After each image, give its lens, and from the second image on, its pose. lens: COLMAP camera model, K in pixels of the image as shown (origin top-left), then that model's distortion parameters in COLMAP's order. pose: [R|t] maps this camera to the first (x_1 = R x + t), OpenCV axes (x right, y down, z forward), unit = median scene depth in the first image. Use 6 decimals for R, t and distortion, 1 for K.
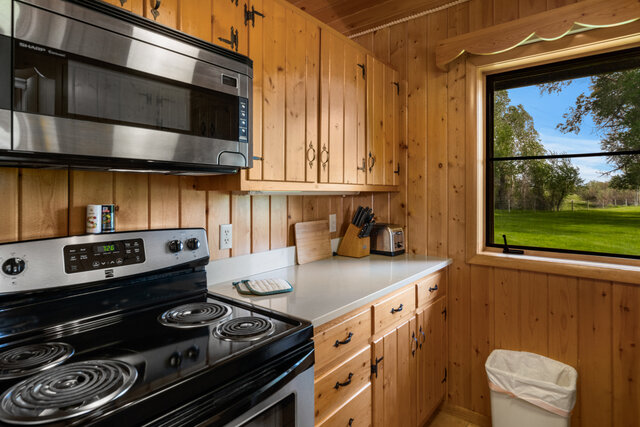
lens RADIAL K [[354.1, 0, 321.3], [0, 354.1, 191.0], [0, 0, 1]] dist [-0.006019, -0.000450]
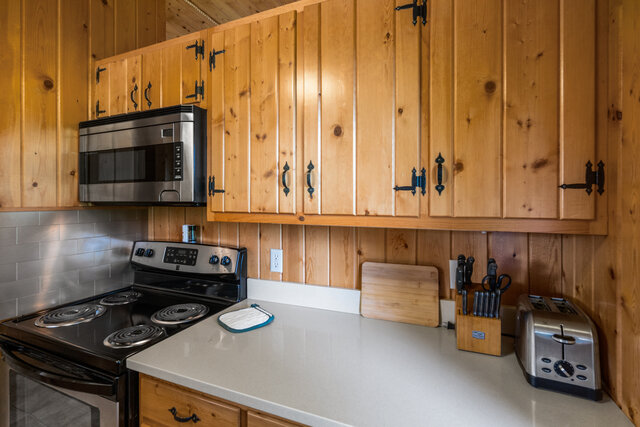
lens RADIAL K [[294.9, 0, 323.5], [0, 294.9, 201.4], [0, 0, 1]] dist [-0.004845, 0.002427]
pose [[0.281935, 0.001436, -0.959433, 0.767307], [0.003224, 0.999992, 0.002444, -0.063670], [0.959428, -0.003782, 0.281928, 1.079563]]
